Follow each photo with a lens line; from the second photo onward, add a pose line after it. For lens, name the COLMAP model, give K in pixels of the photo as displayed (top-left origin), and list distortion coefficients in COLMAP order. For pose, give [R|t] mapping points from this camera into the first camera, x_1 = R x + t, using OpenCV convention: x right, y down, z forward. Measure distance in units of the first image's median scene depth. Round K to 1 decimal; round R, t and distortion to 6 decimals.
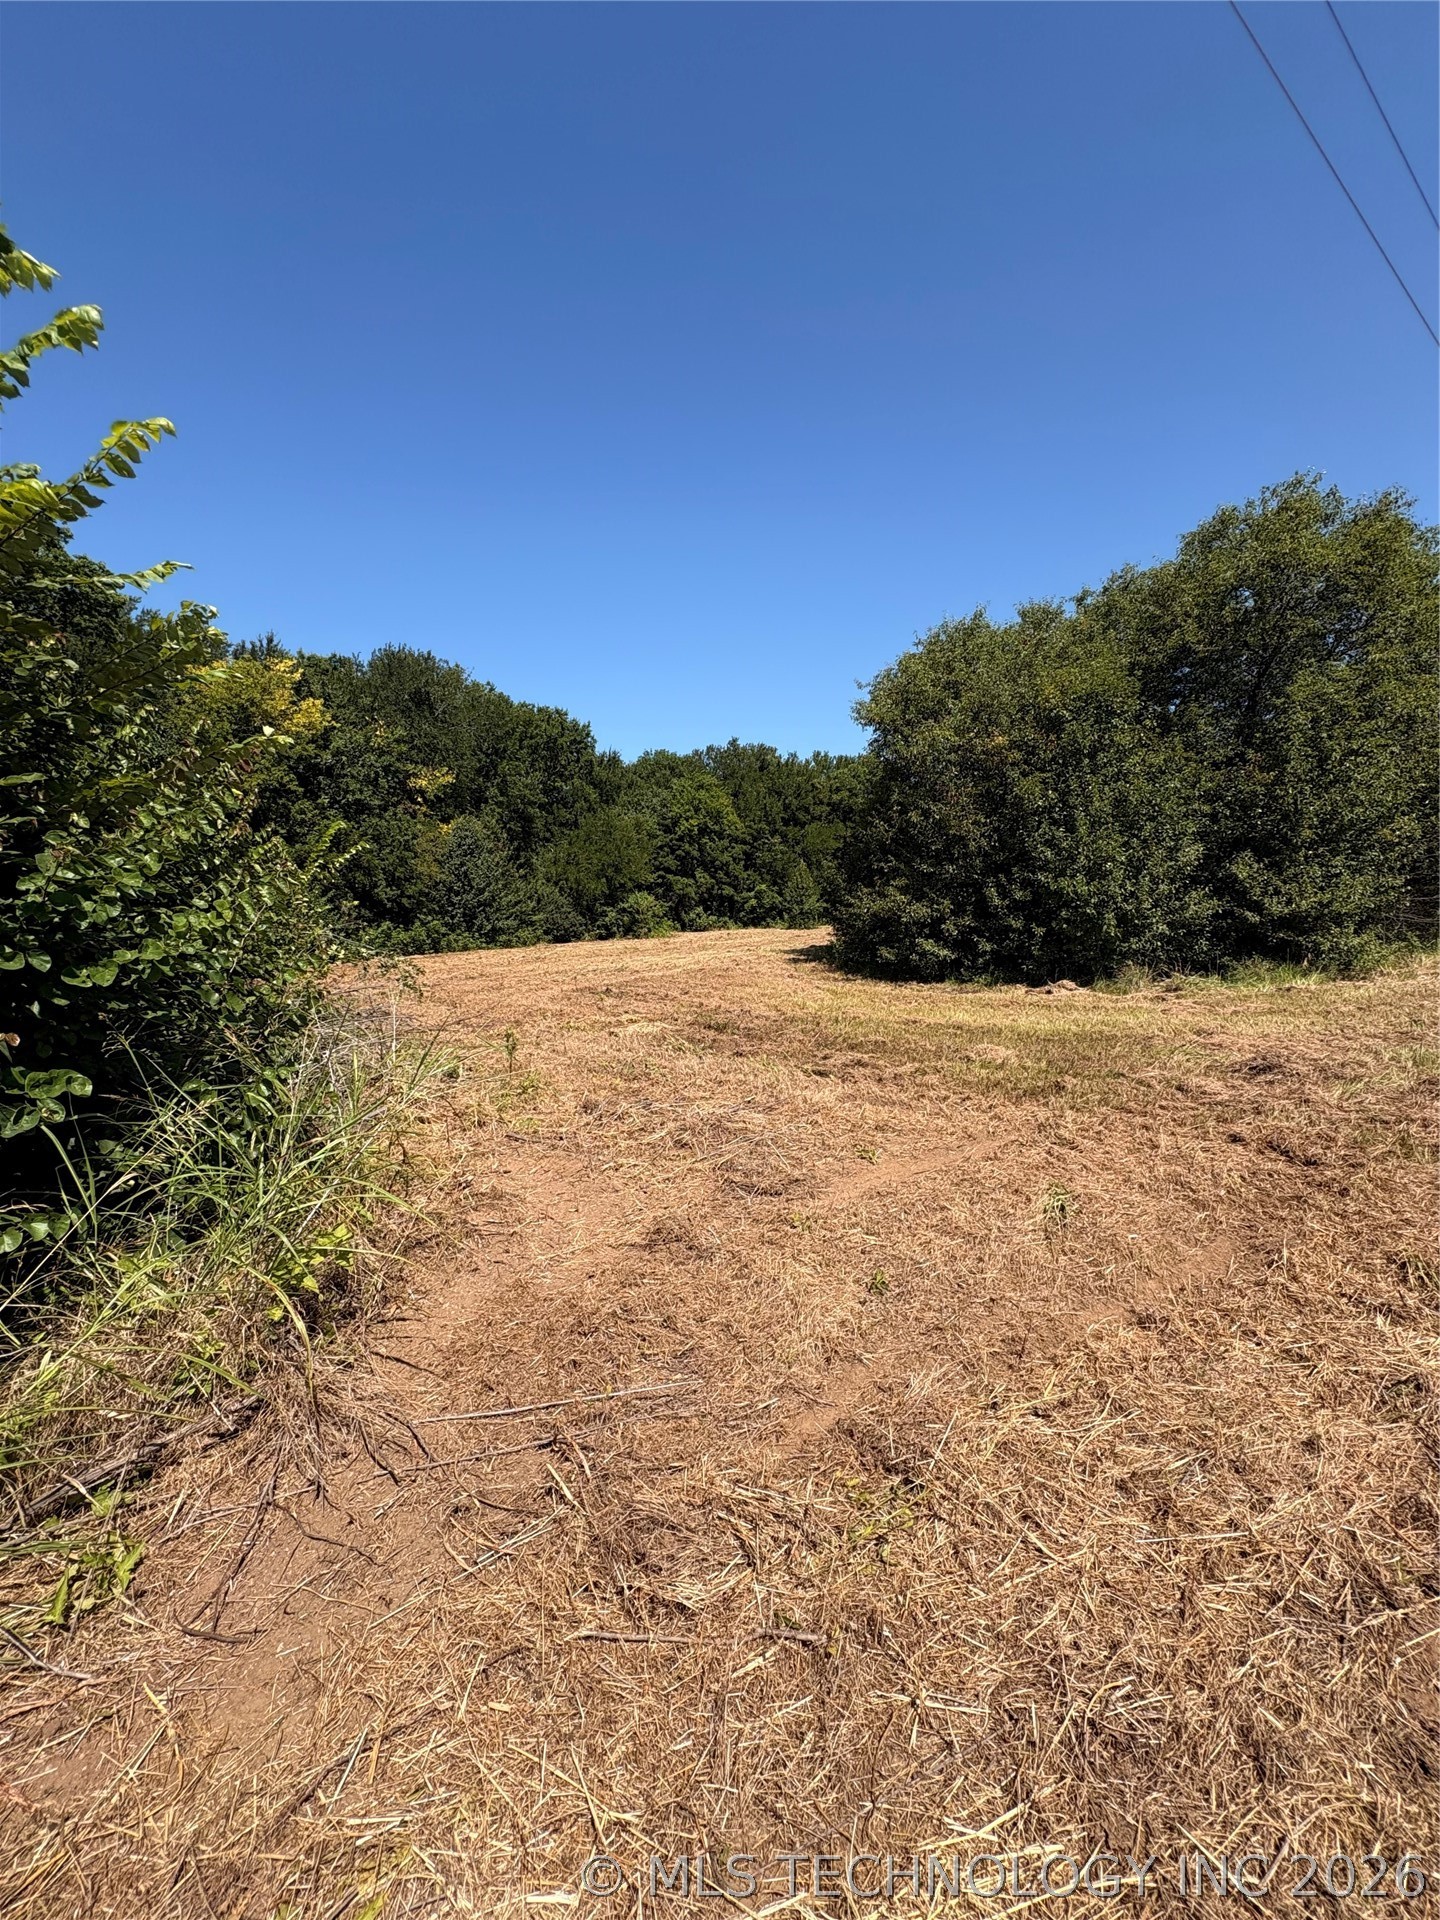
lens RADIAL K [[762.8, 0, 719.7], [0, 762.8, 959.7], [0, 0, 1]] dist [-0.000323, 0.000185]
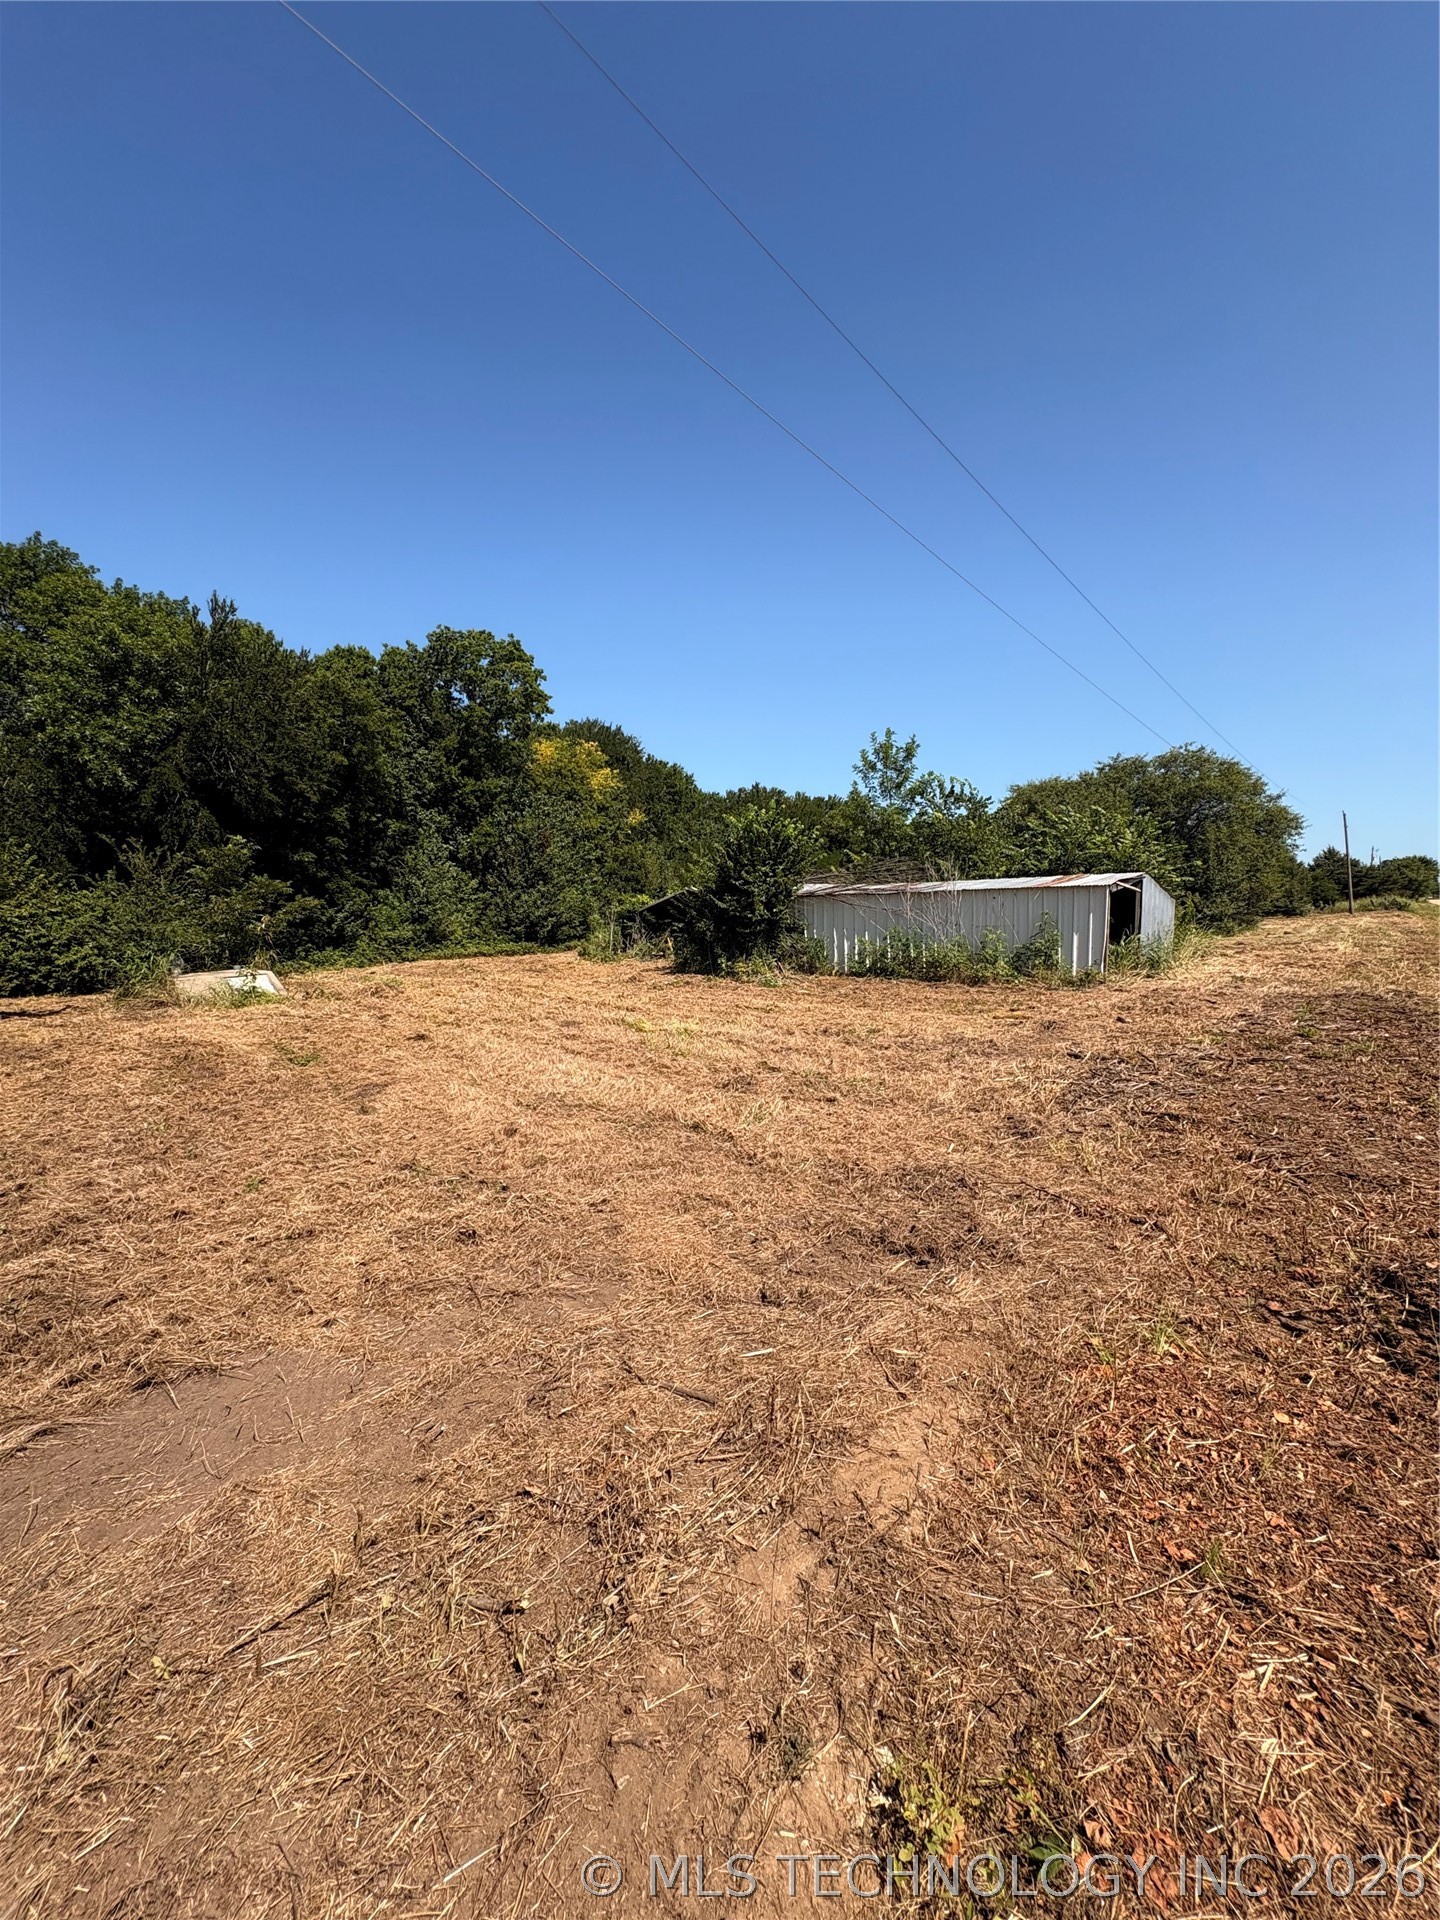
lens RADIAL K [[762.8, 0, 719.5], [0, 762.8, 959.7], [0, 0, 1]] dist [-0.000323, 0.000185]
pose [[0.979195, 0.008919, 0.202725, -0.664307], [-0.006800, 0.999915, -0.011144, 0.062356], [-0.202807, 0.009534, 0.979172, -0.579307]]
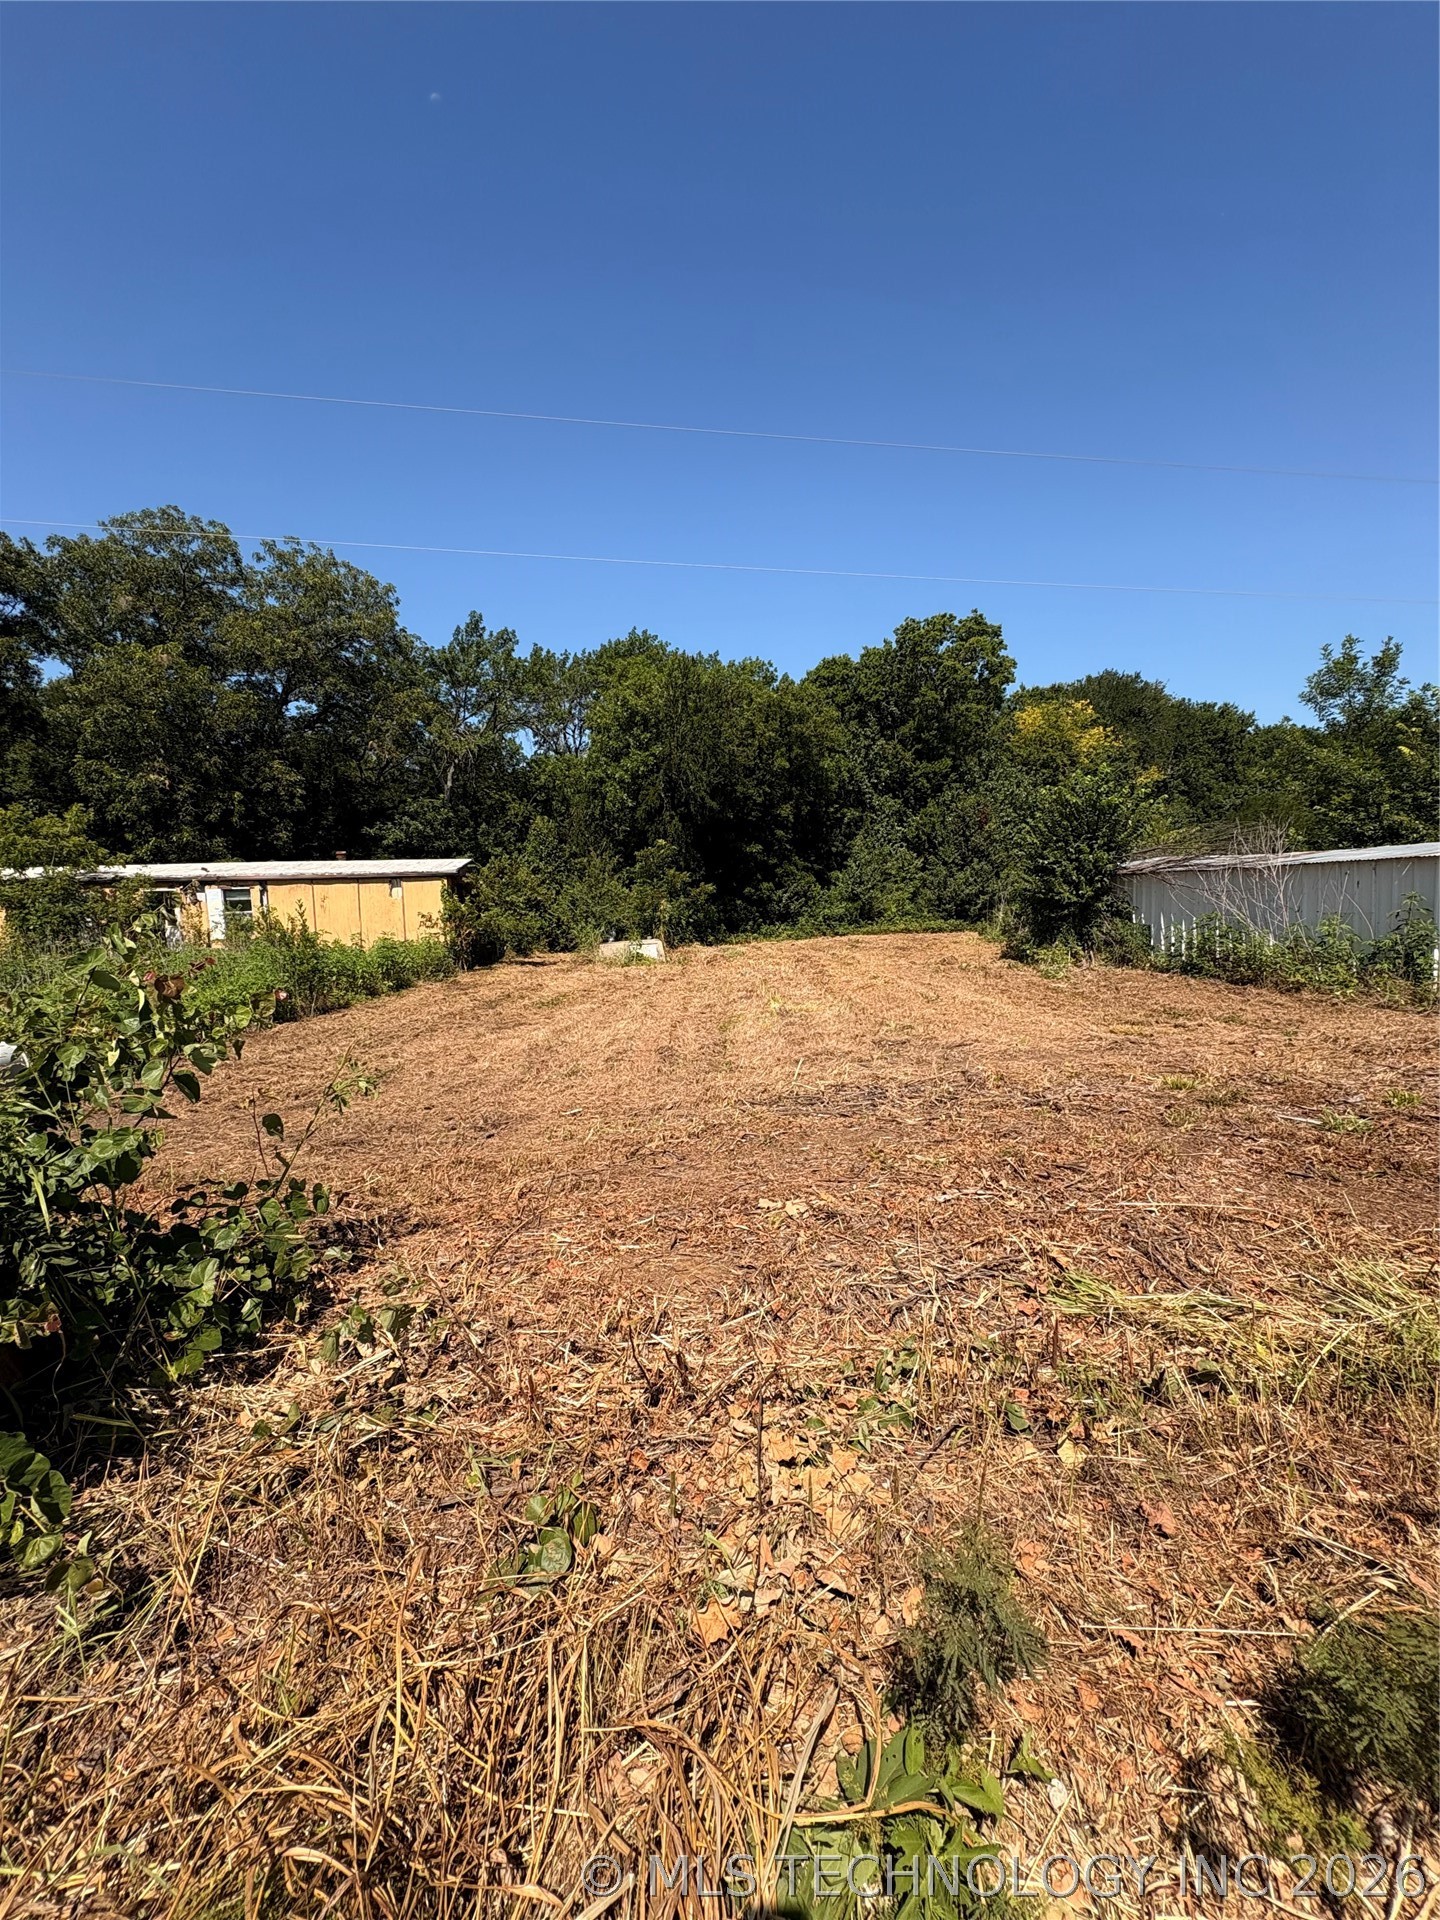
lens RADIAL K [[762.8, 0, 720.3], [0, 762.8, 958.0], [0, 0, 1]] dist [-0.000323, 0.000185]
pose [[0.863144, 0.053315, -0.502136, -0.440639], [-0.038038, 0.998450, 0.040626, 0.050067], [0.503524, -0.015966, 0.863834, -0.583857]]
